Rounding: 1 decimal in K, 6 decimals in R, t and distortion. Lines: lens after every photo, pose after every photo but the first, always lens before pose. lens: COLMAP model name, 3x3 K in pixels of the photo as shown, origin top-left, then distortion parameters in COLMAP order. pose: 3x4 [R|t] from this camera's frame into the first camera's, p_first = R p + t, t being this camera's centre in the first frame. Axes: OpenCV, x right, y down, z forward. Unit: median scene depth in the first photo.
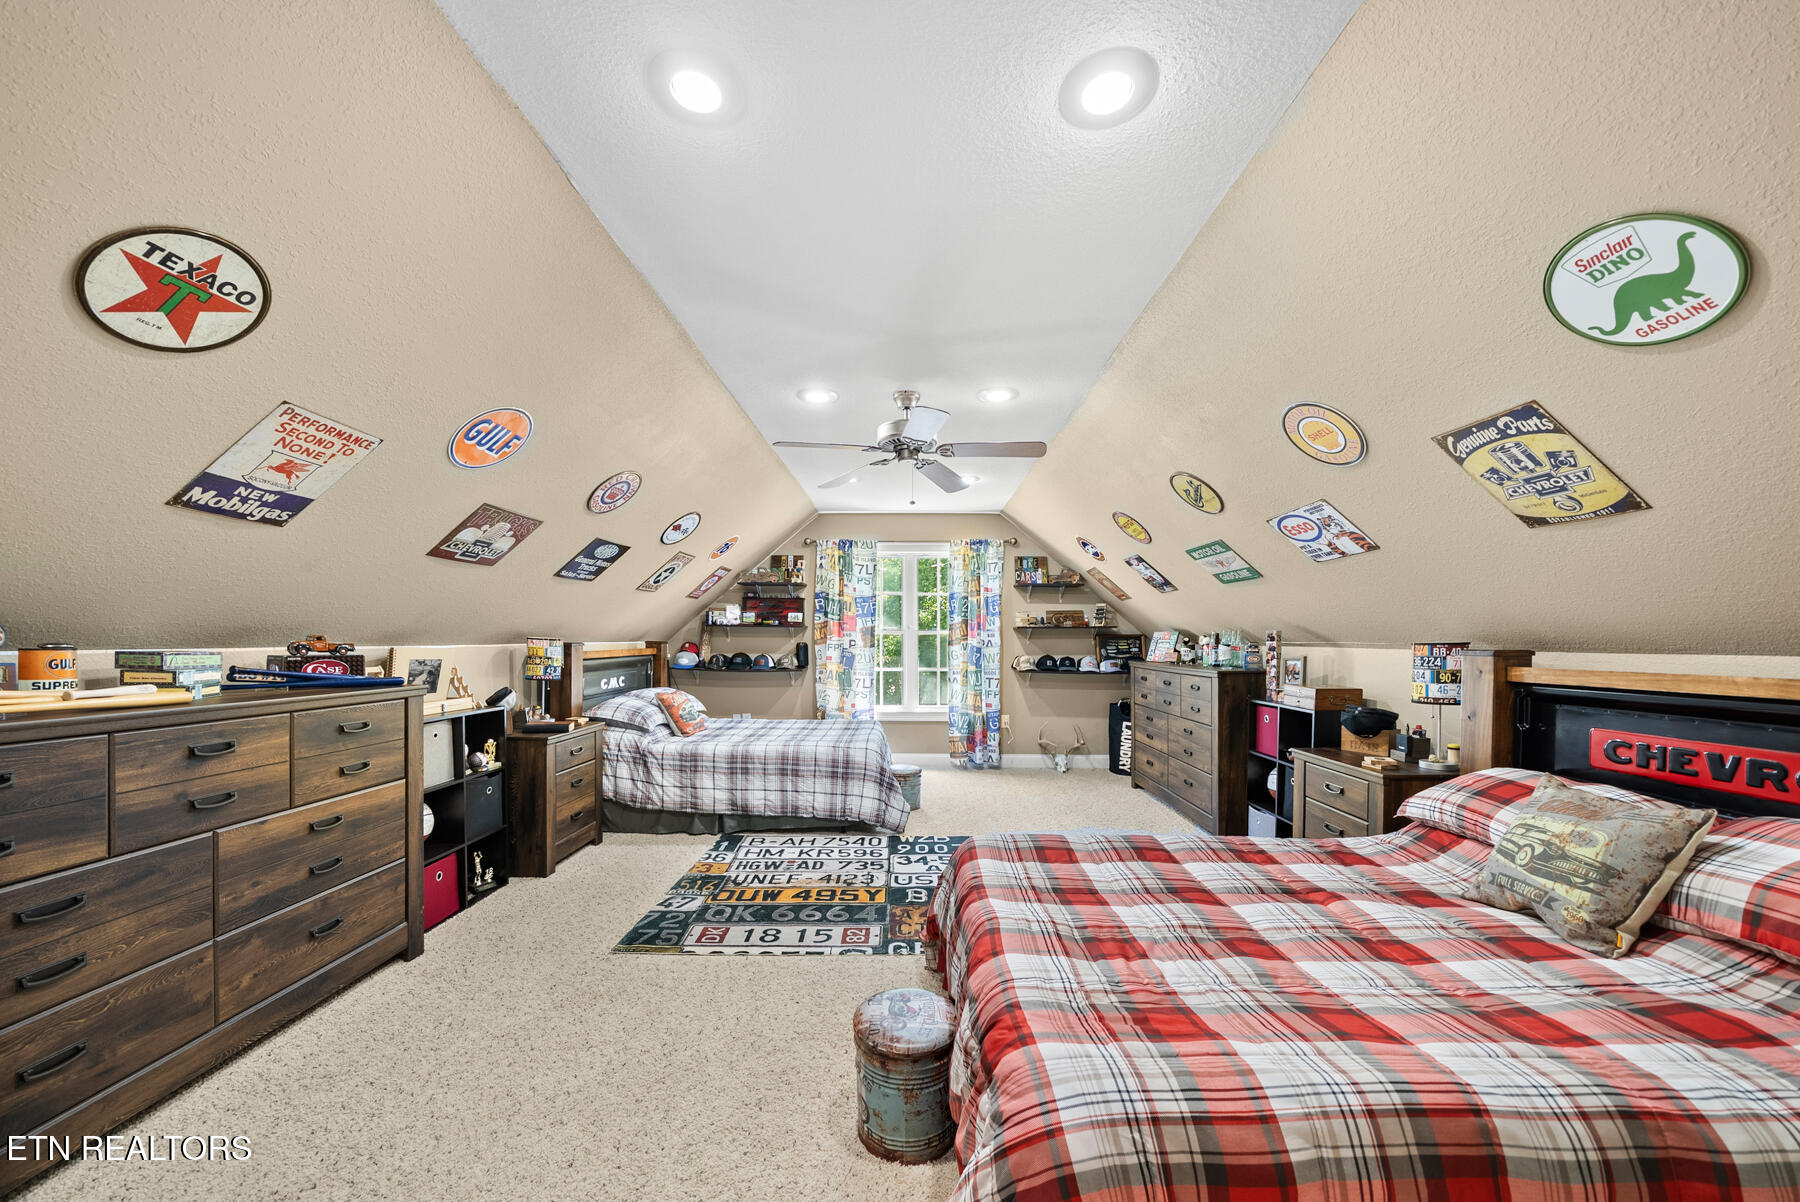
lens RADIAL K [[640.7, 0, 905.2], [0, 640.7, 650.1], [0, 0, 1]] dist [-0.000378, 0.000148]
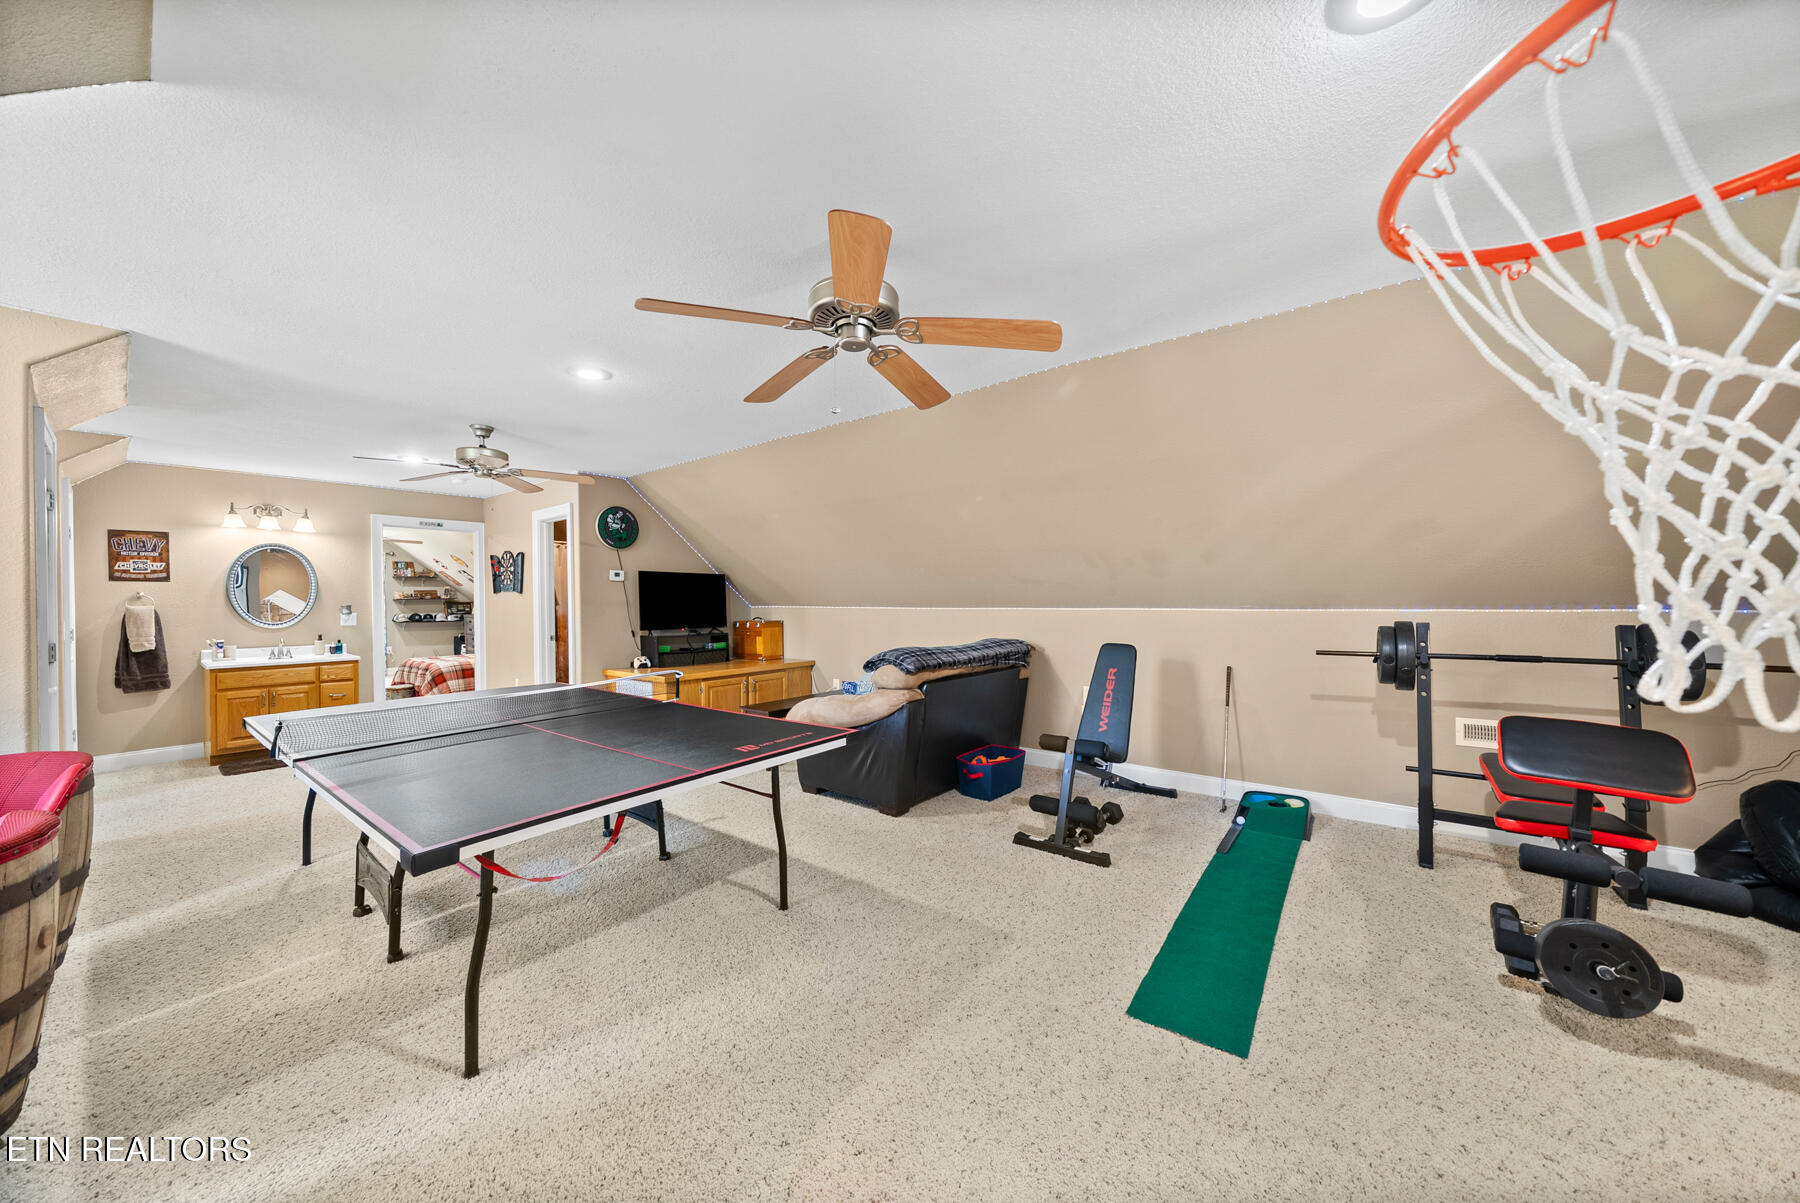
lens RADIAL K [[629.1, 0, 893.0], [0, 629.1, 601.7], [0, 0, 1]] dist [-0.003100, -0.000114]
pose [[0.615003, -0.016242, 0.788357, -0.528029], [0.028444, 0.999594, -0.001596, 0.022760], [-0.788011, 0.023406, 0.615216, -1.782851]]
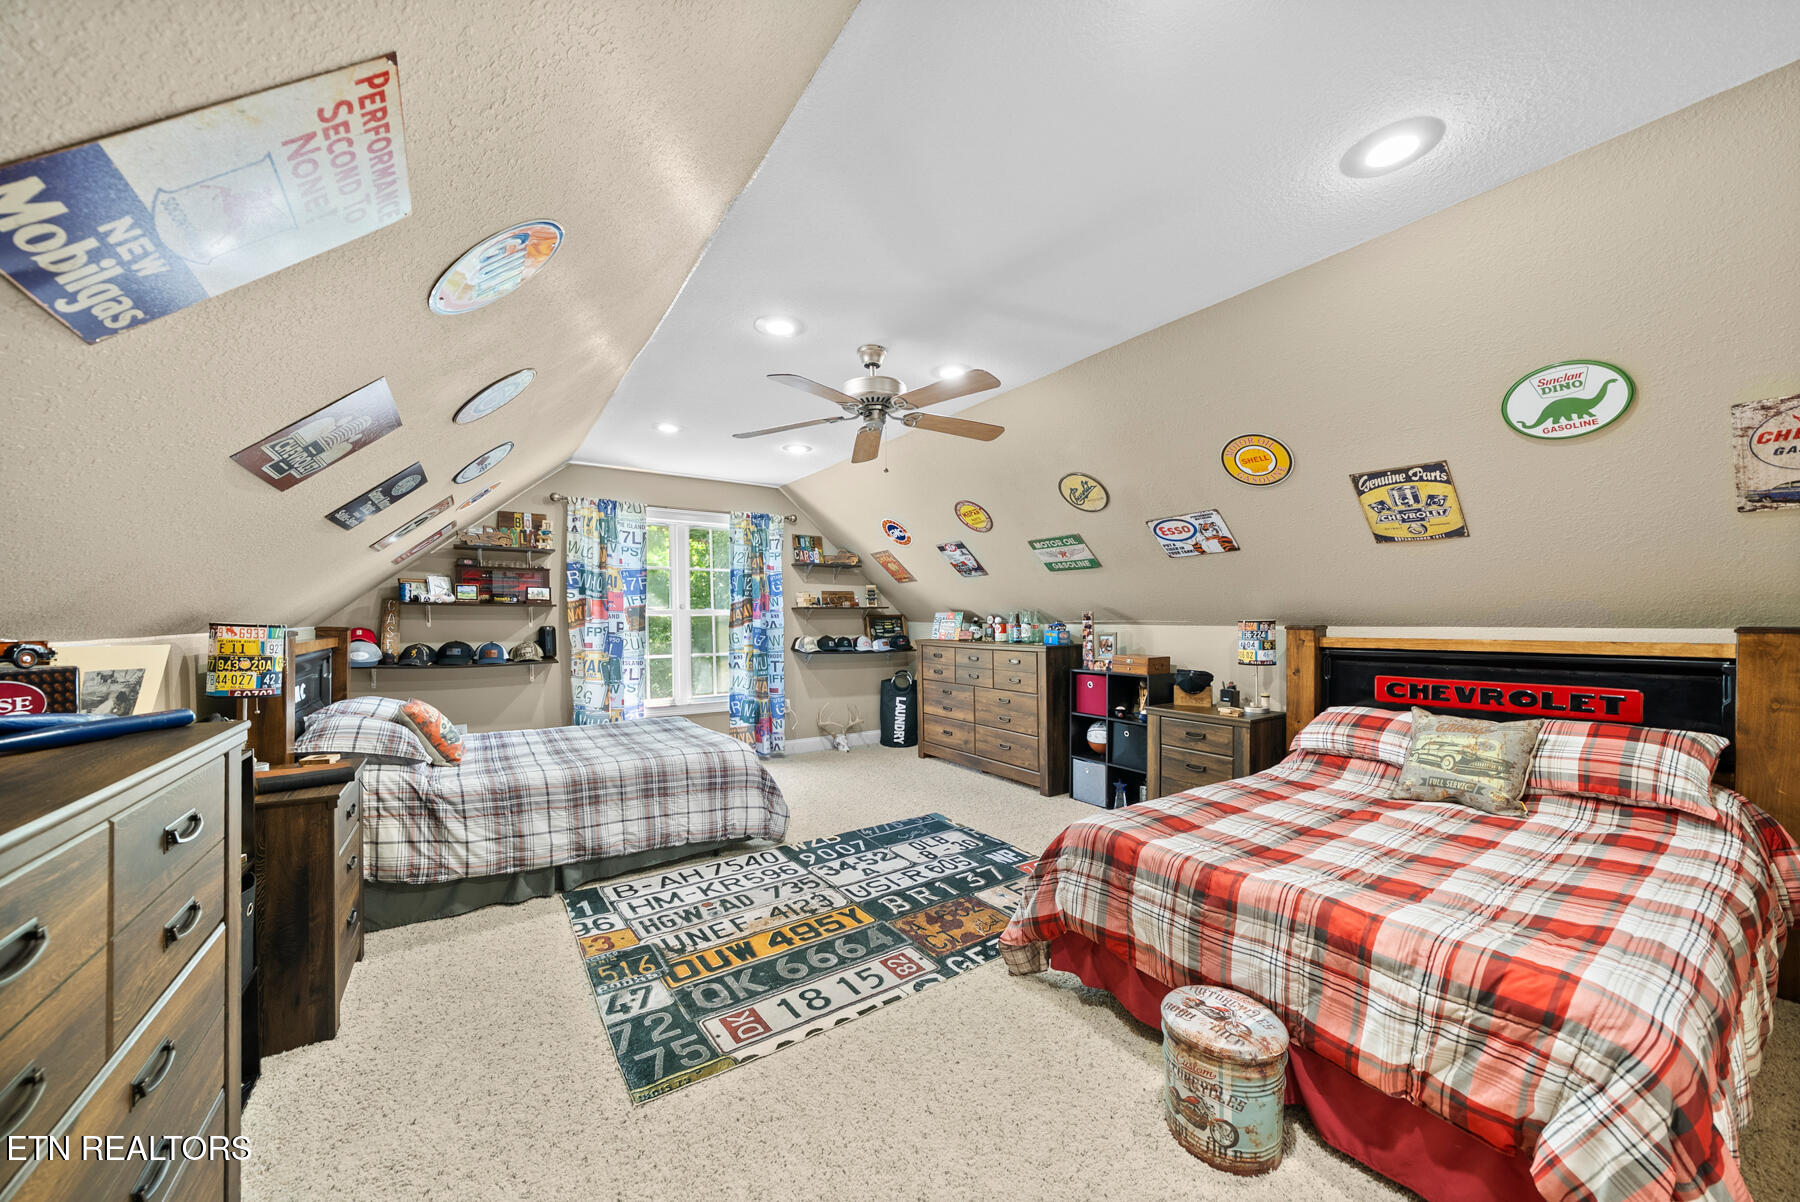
lens RADIAL K [[637.4, 0, 877.3], [0, 637.4, 620.6], [0, 0, 1]] dist [-0.001632, -0.000170]
pose [[0.830653, -0.007542, 0.556739, -0.361727], [0.015638, 0.999830, -0.009788, -0.006474], [-0.556571, 0.016837, 0.830630, 0.187288]]
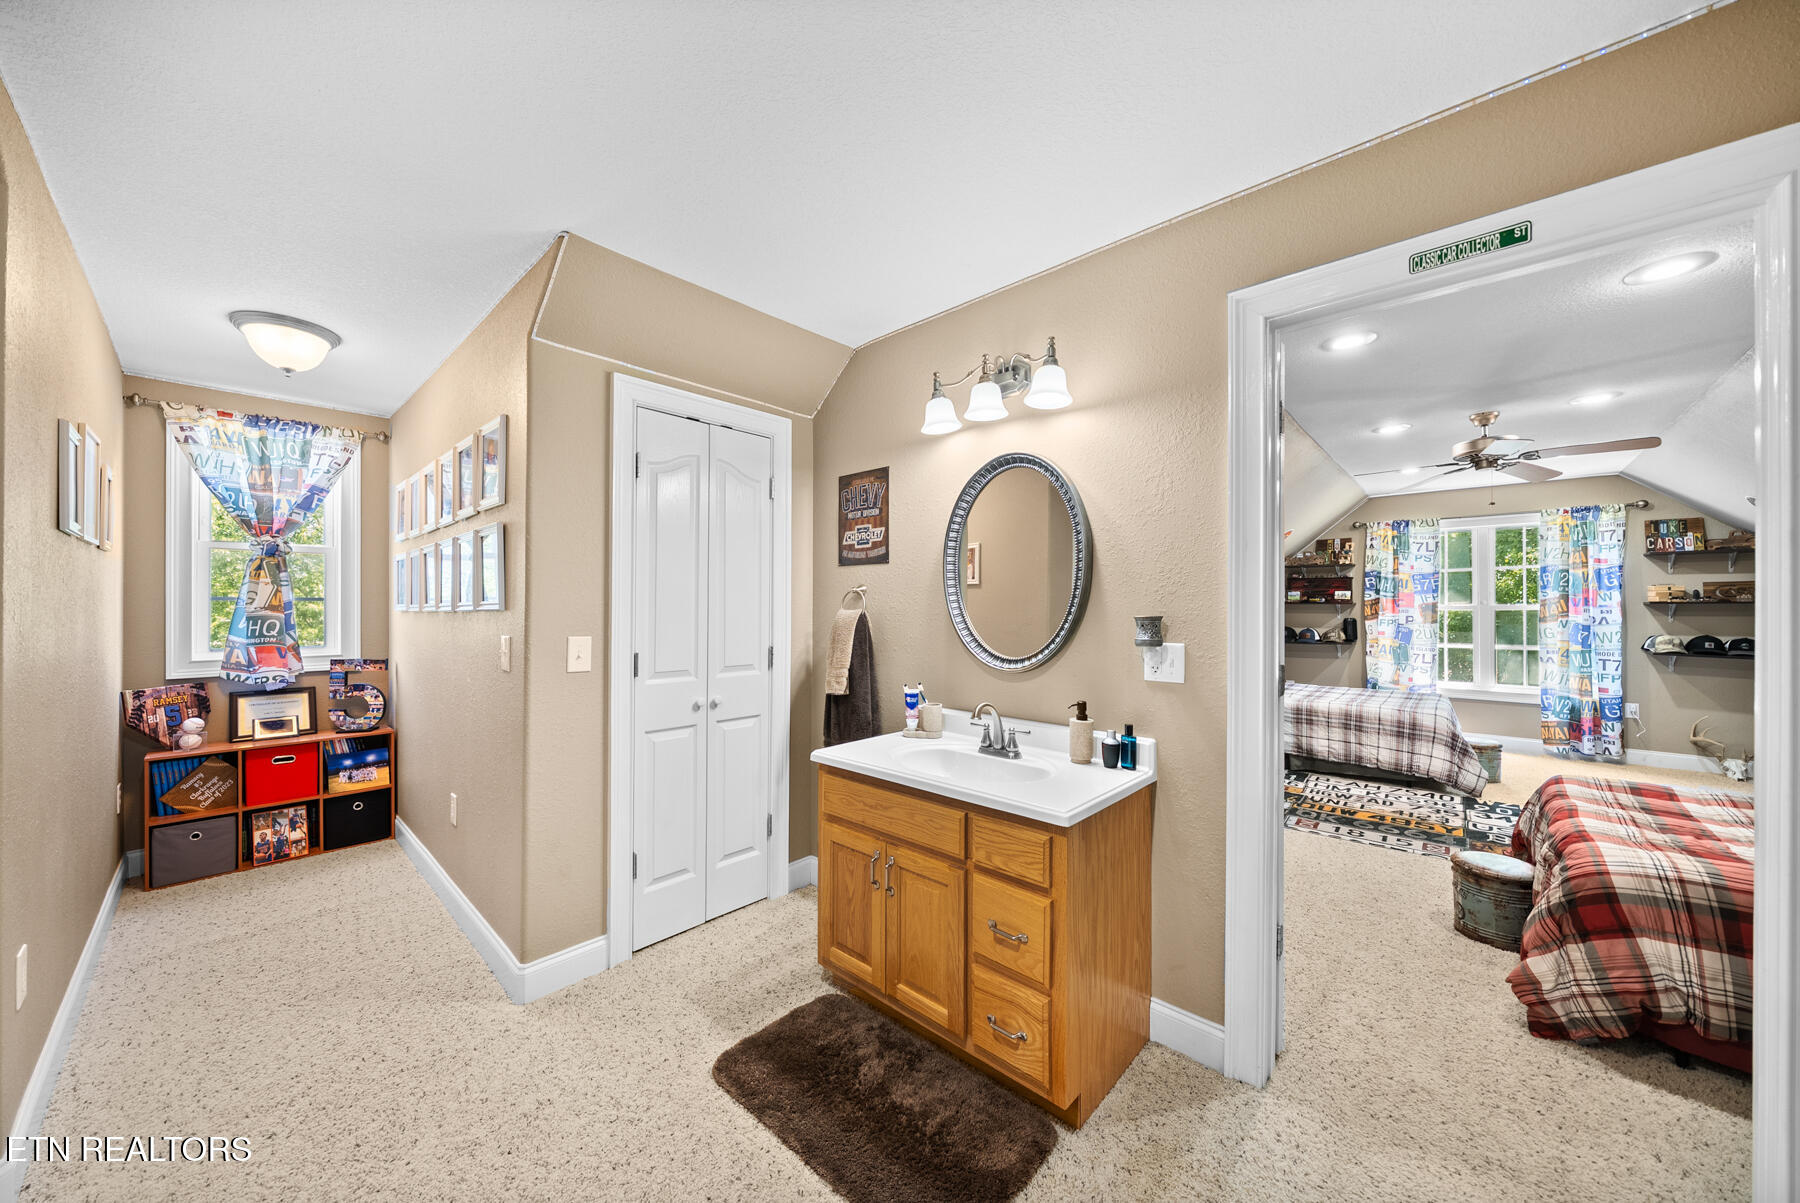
lens RADIAL K [[633.2, 0, 901.9], [0, 633.2, 605.7], [0, 0, 1]] dist [-0.008006, 0.000075]
pose [[0.744751, -0.005263, -0.667321, -0.019062], [-0.011655, 0.999714, -0.020891, -0.002580], [0.667240, 0.023336, 0.744477, -0.419879]]
